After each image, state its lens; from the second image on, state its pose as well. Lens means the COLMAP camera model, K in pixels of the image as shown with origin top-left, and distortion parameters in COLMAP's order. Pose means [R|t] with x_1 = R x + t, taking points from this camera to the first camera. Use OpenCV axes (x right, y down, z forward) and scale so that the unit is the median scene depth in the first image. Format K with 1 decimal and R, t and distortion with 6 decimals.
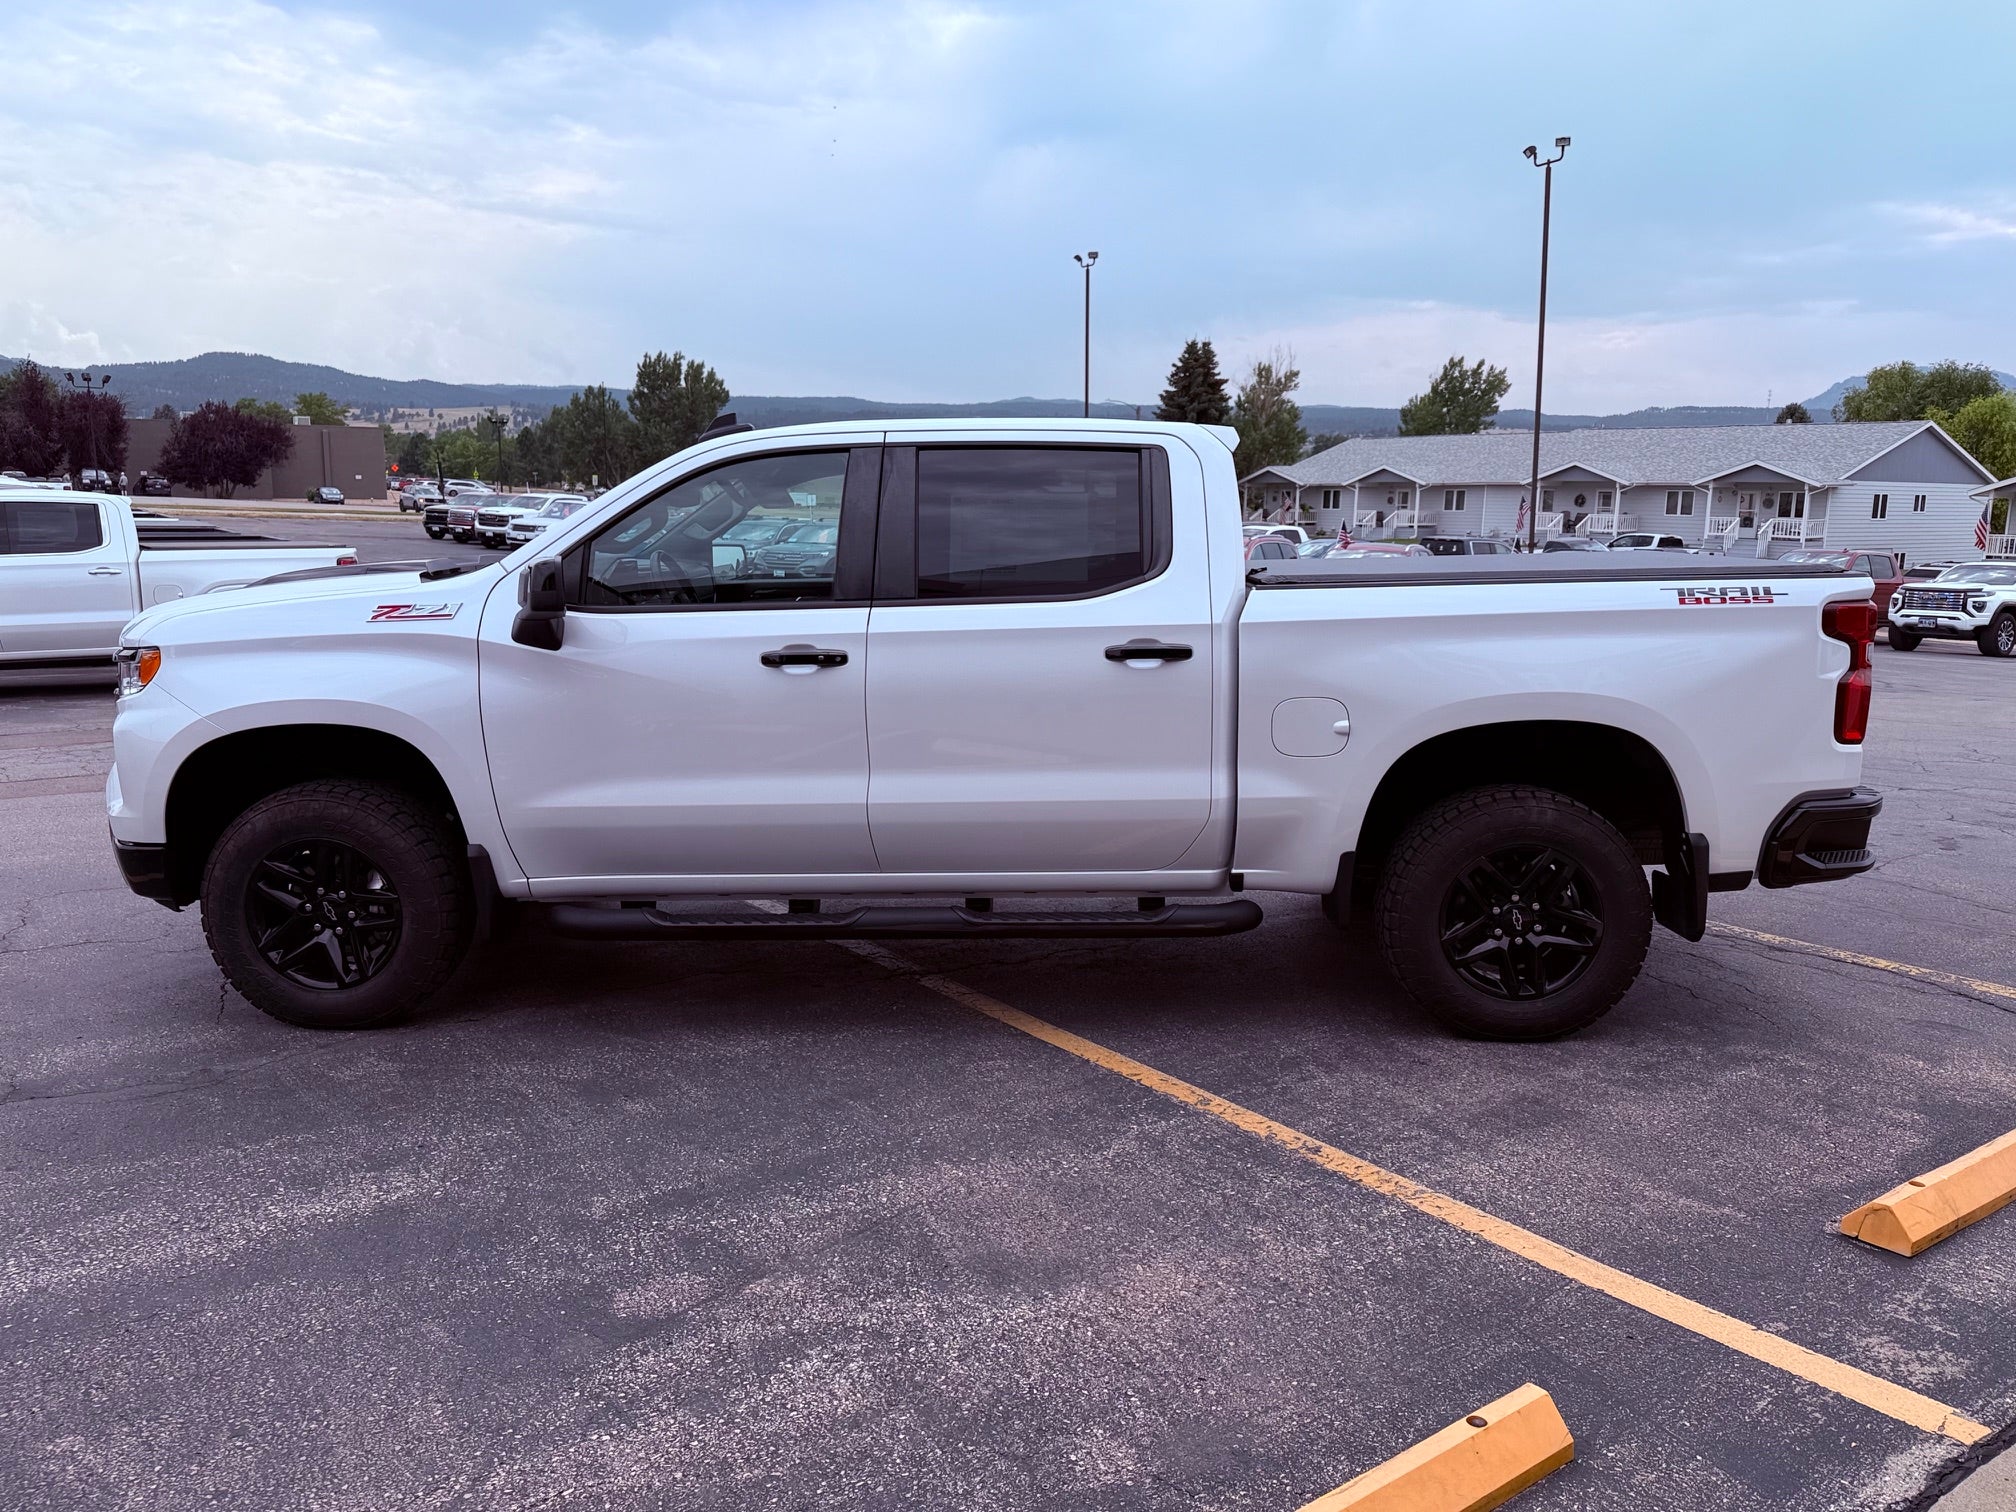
lens RADIAL K [[1507.1, 0, 1000.7], [0, 1507.1, 743.8], [0, 0, 1]] dist [0.061151, -0.074177]
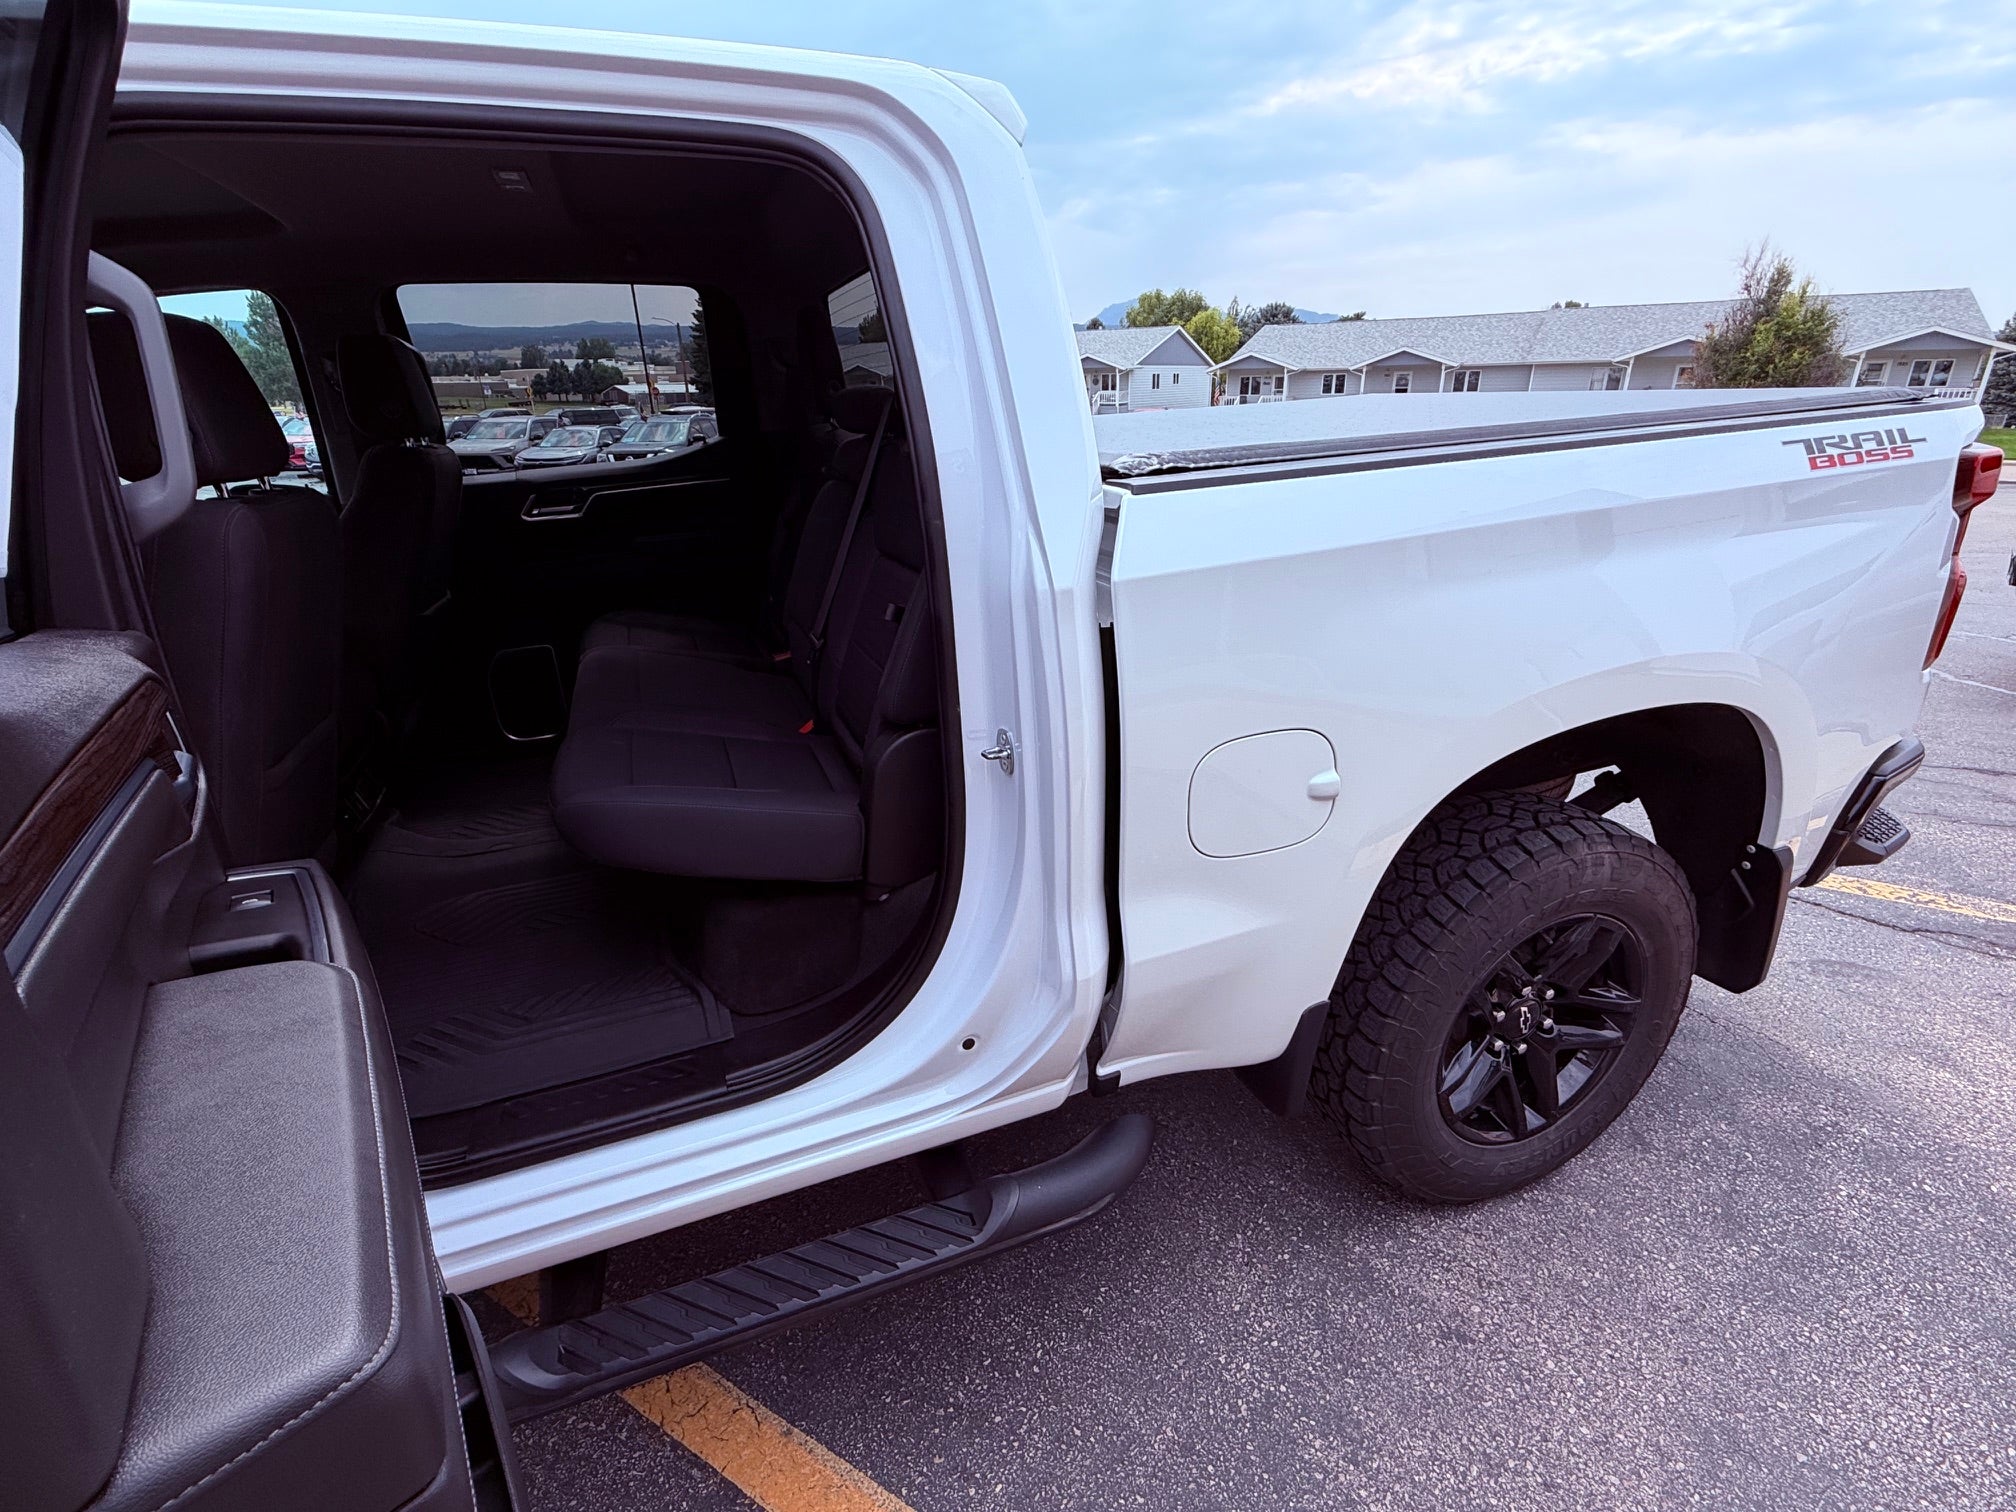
lens RADIAL K [[962.0, 0, 1008.0], [0, 962.0, 756.0], [0, 0, 1]] dist [0.003642, 0.000472]
pose [[0.924067, -0.169516, 0.342585, 0.032468], [0.097302, 0.971076, 0.218046, -0.088847], [-0.369638, -0.168155, 0.913833, 0.714359]]
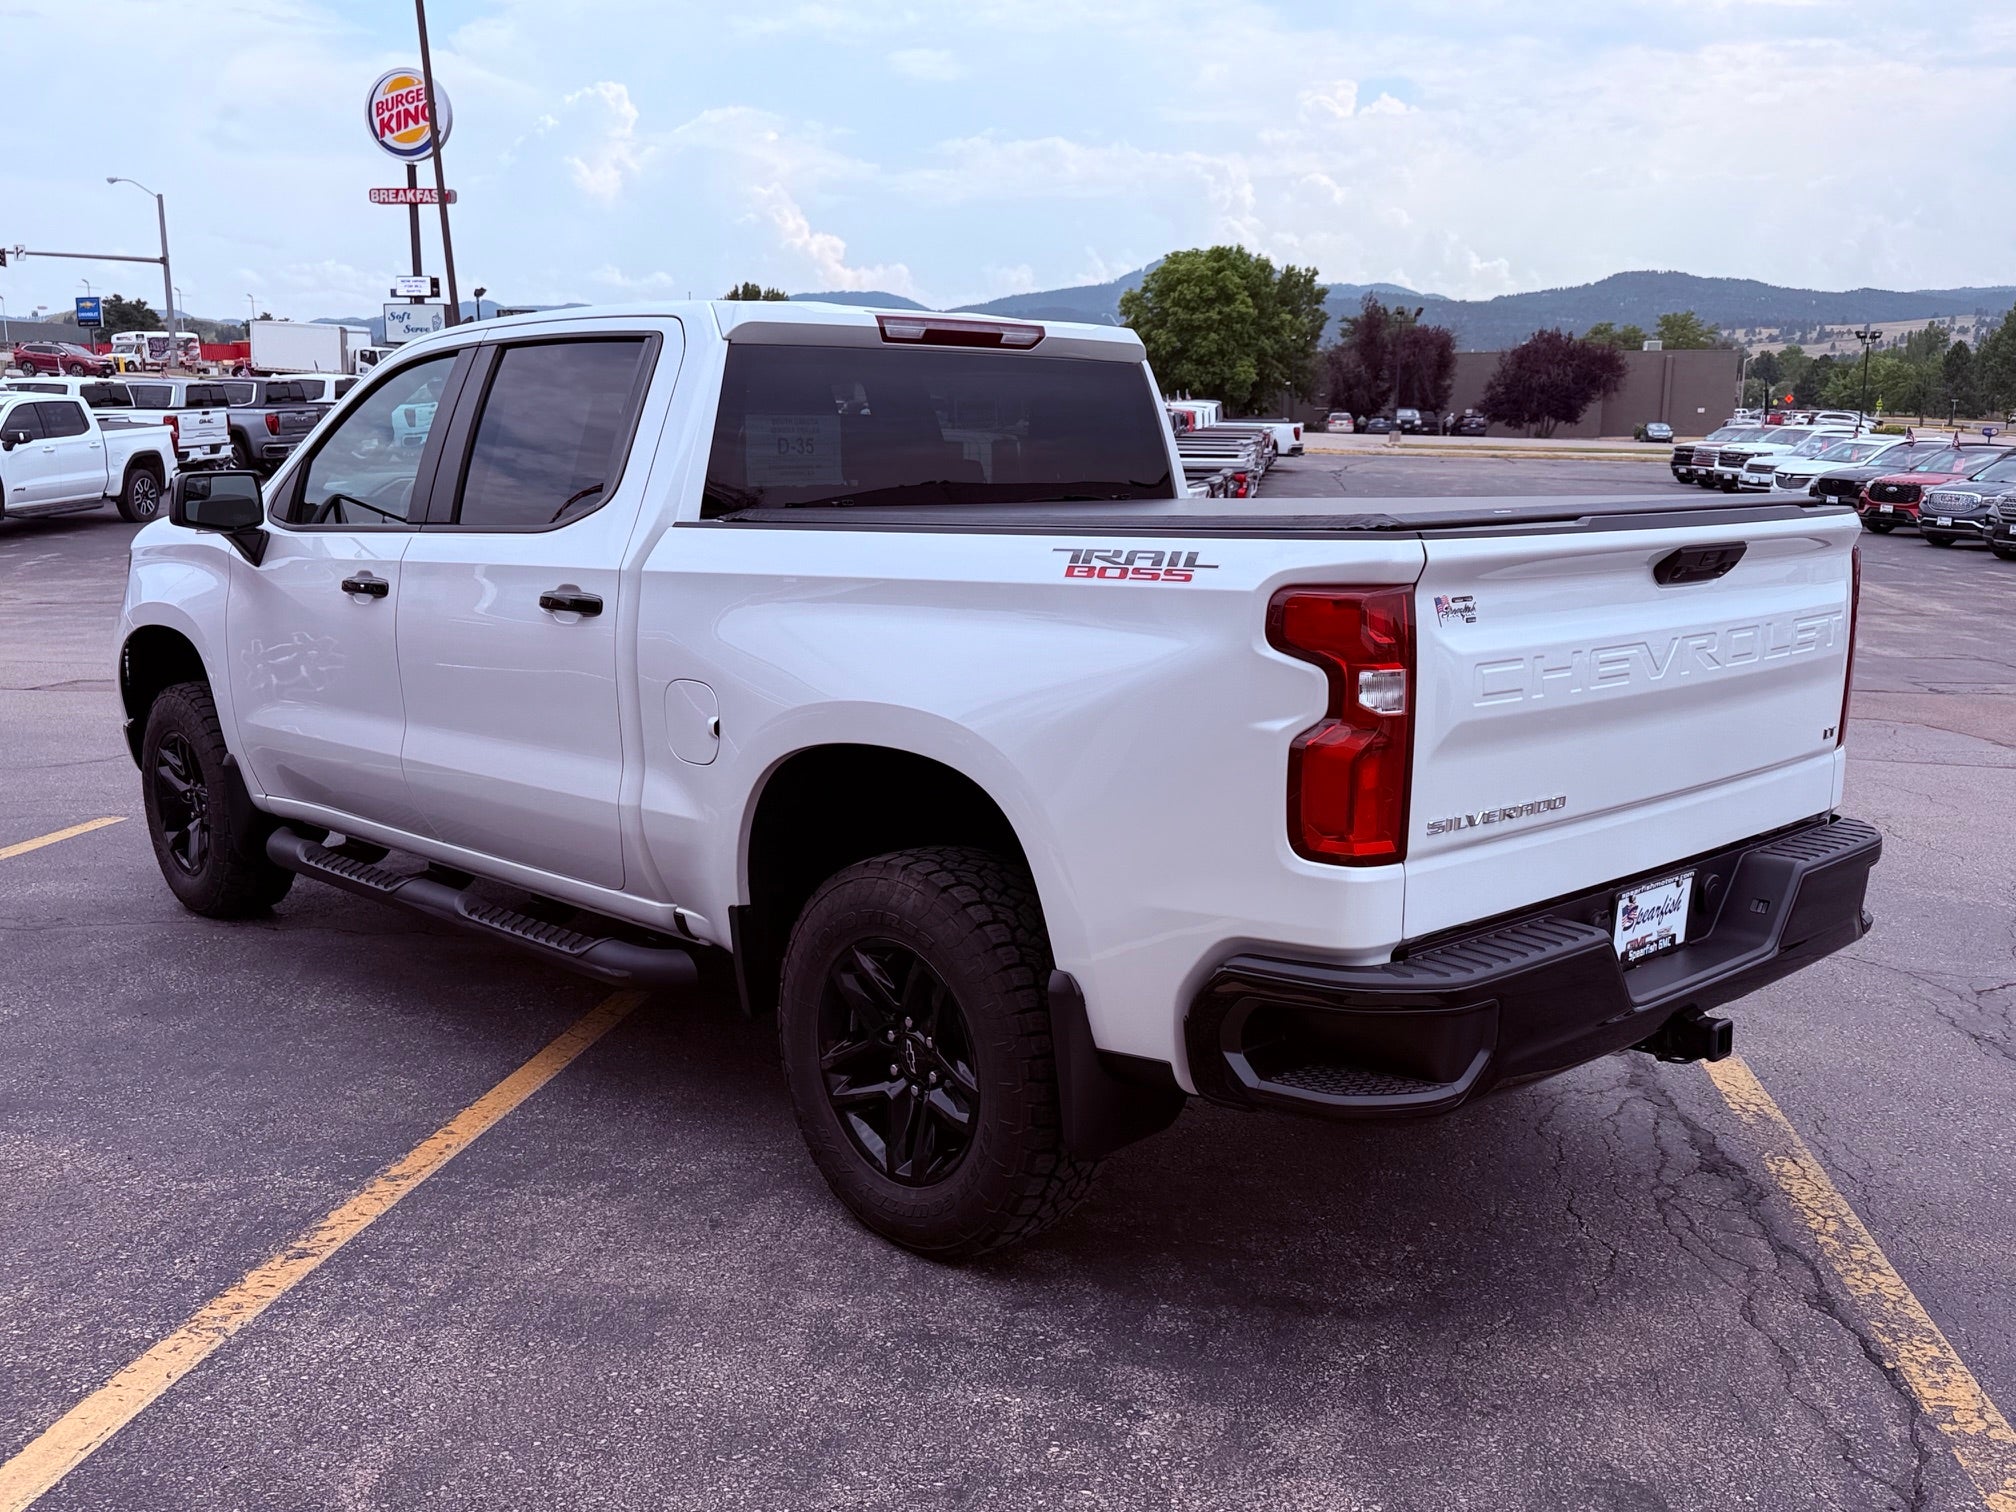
lens RADIAL K [[1799.0, 0, 1008.0], [0, 1799.0, 756.0], [0, 0, 1]] dist [0.148343, -0.311034]
pose [[0.717835, 0.115554, -0.686557, 0.847173], [-0.106397, 0.992754, 0.055845, -0.055563], [0.688035, 0.032960, 0.724928, 0.454773]]
